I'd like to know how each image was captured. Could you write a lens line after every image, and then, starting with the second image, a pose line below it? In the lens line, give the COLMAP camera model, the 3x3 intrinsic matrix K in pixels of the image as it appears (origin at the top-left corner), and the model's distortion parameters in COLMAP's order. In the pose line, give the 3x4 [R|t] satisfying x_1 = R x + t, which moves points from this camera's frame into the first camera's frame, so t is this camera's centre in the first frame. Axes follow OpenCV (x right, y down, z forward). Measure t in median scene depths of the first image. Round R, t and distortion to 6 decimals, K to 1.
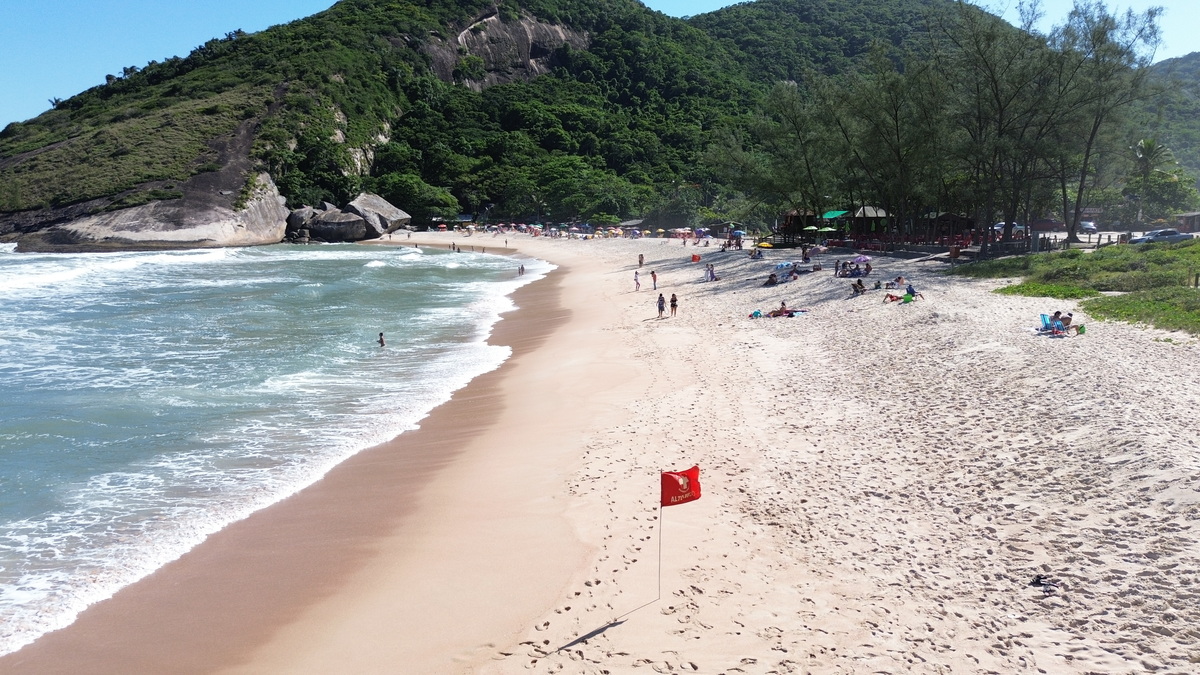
lens RADIAL K [[849.1, 0, 600.7], [0, 849.1, 331.2], [0, 0, 1]] dist [0.070391, -0.075412]
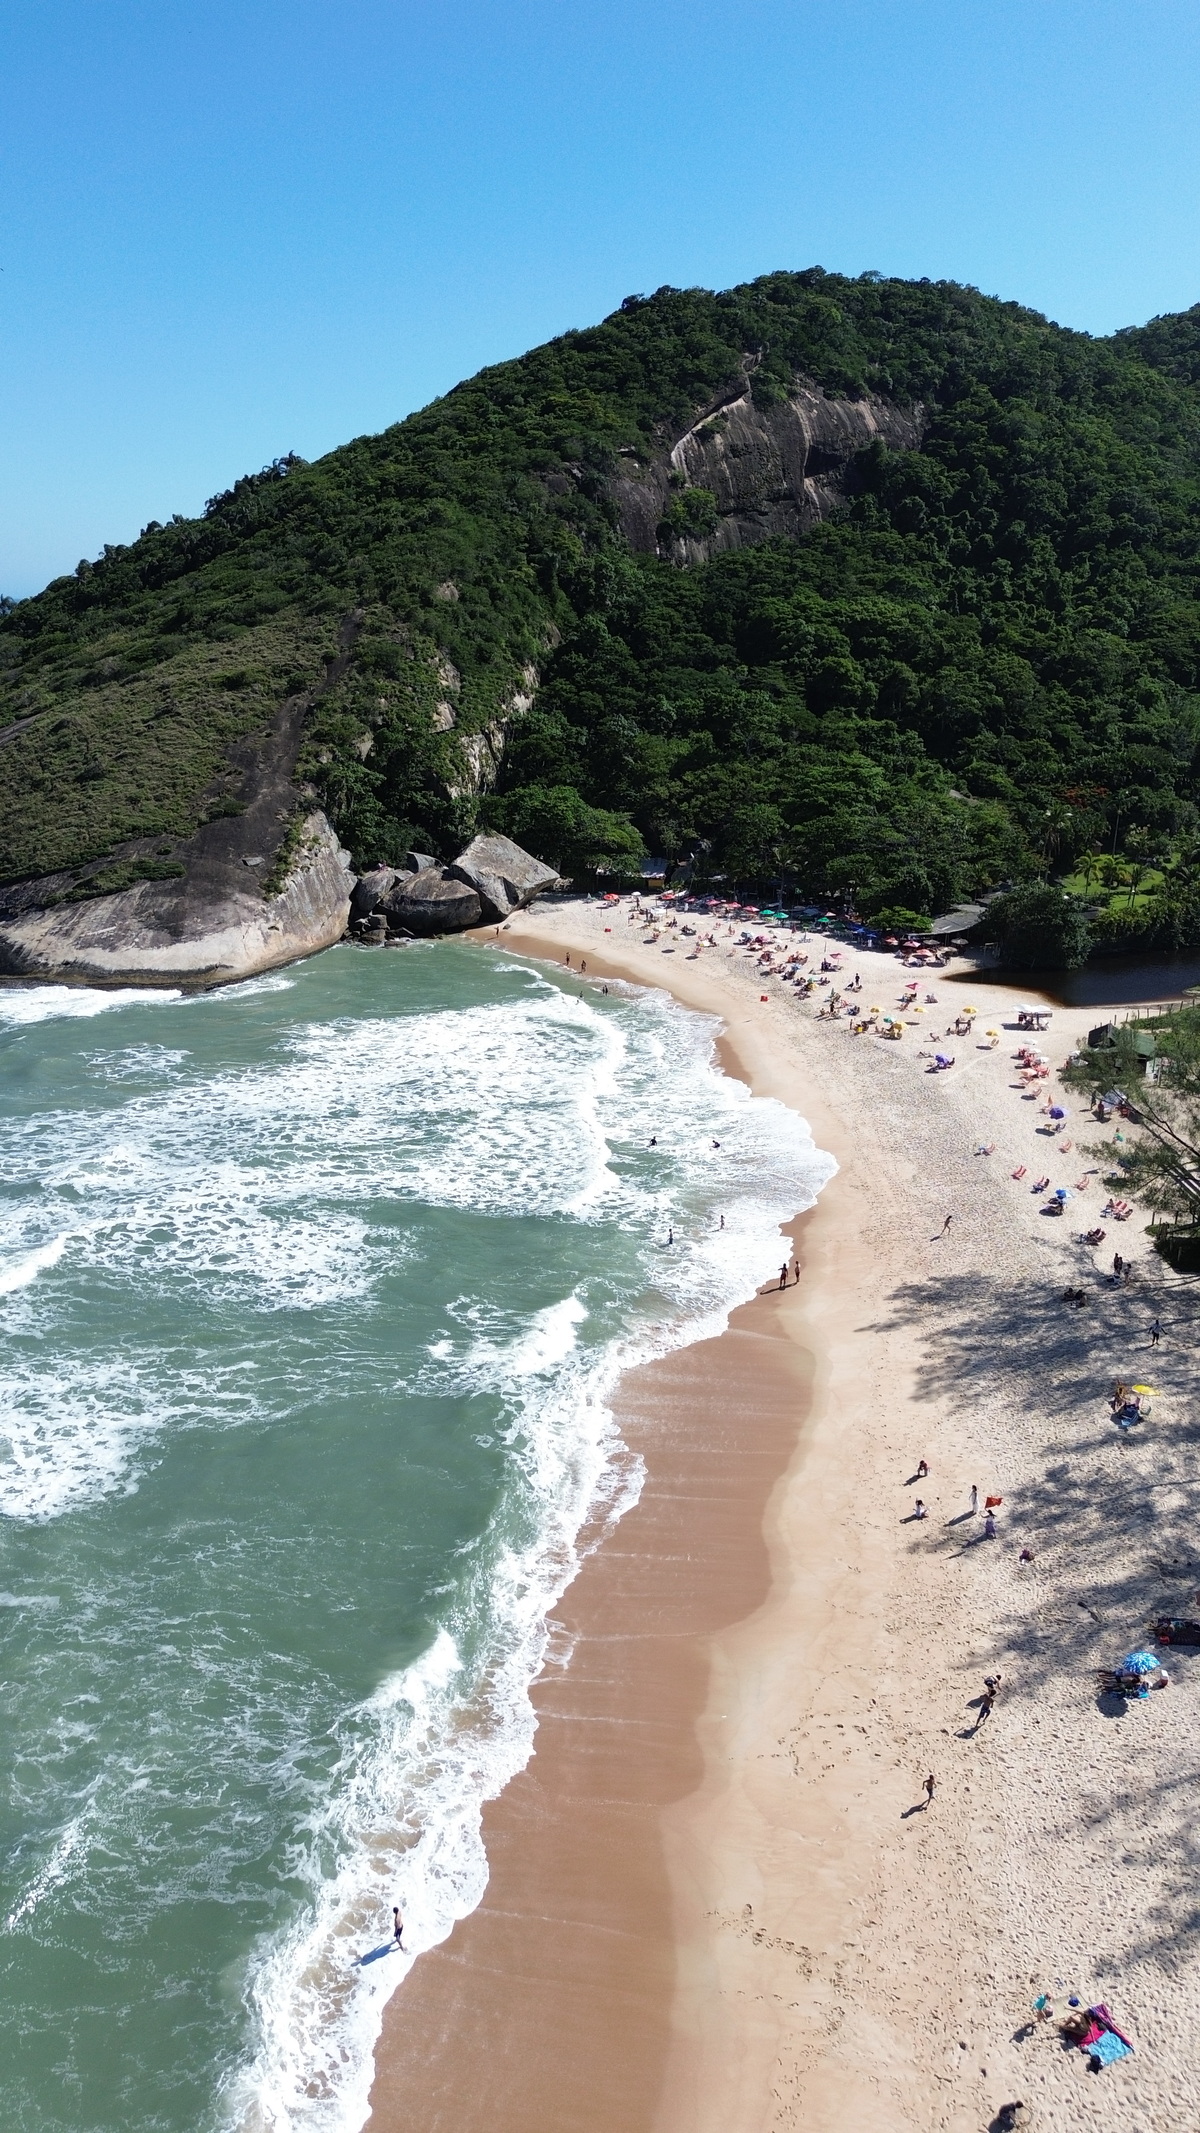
lens RADIAL K [[1509.3, 0, 609.5], [0, 1509.3, 1057.3], [0, 0, 1]] dist [0.070391, -0.075412]
pose [[0.978341, 0.071086, -0.194409, 0.014142], [-0.042783, 0.988346, 0.146090, -0.163779], [0.202528, -0.134608, 0.969981, 0.016355]]
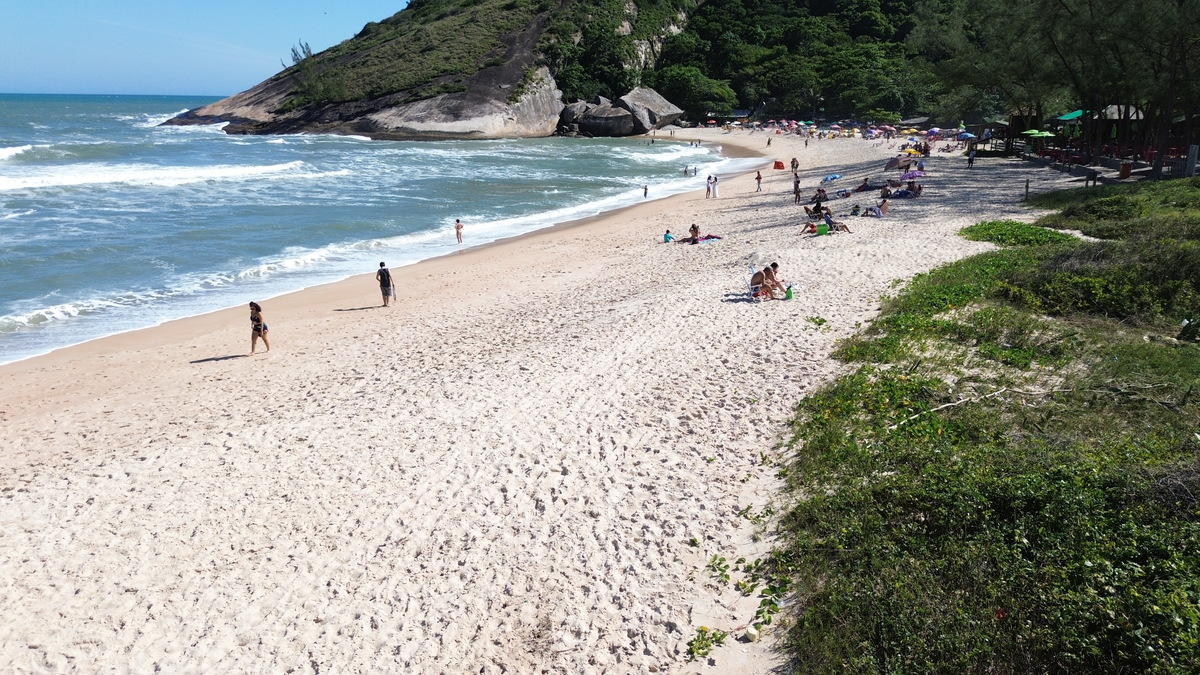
lens RADIAL K [[849.1, 0, 602.7], [0, 849.1, 332.6], [0, 0, 1]] dist [0.070391, -0.075412]
pose [[0.916283, 0.114379, -0.383853, 0.098189], [-0.067905, 0.988846, 0.132558, -0.007484], [0.394734, -0.095395, 0.913830, 0.047245]]
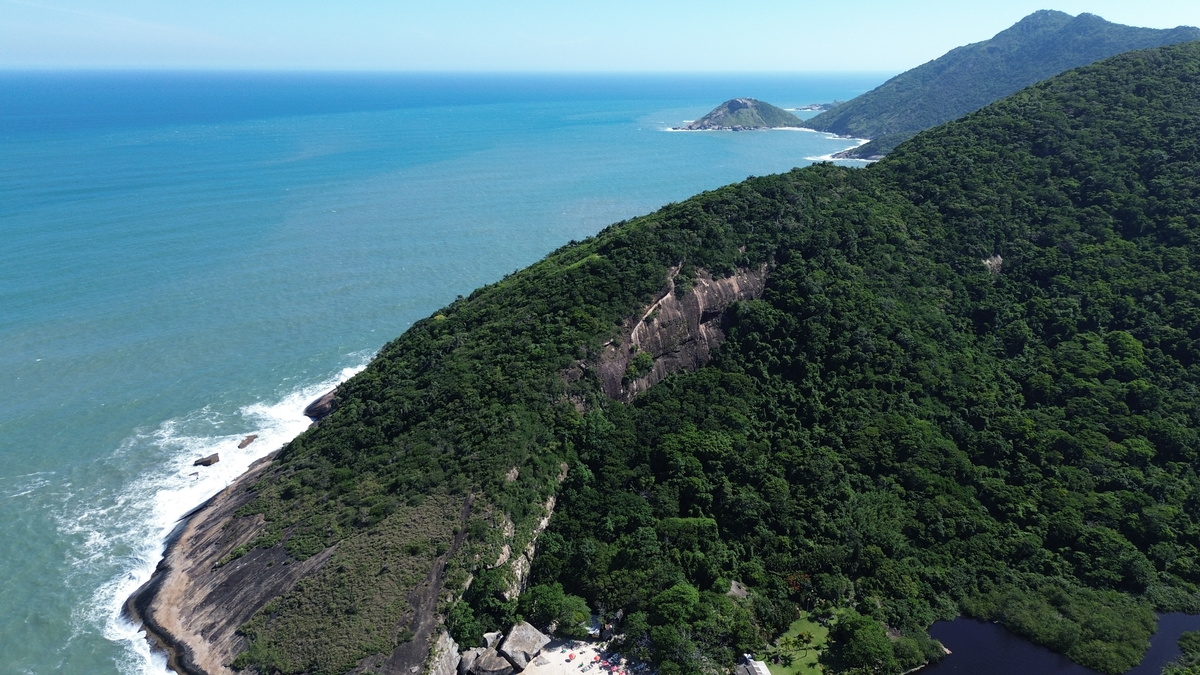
lens RADIAL K [[849.1, 0, 600.1], [0, 849.1, 336.2], [0, 0, 1]] dist [0.070391, -0.075412]
pose [[0.956914, 0.090178, -0.276015, 0.169108], [-0.047265, 0.986249, 0.158361, -0.807380], [0.286500, -0.138492, 0.948018, -0.150592]]
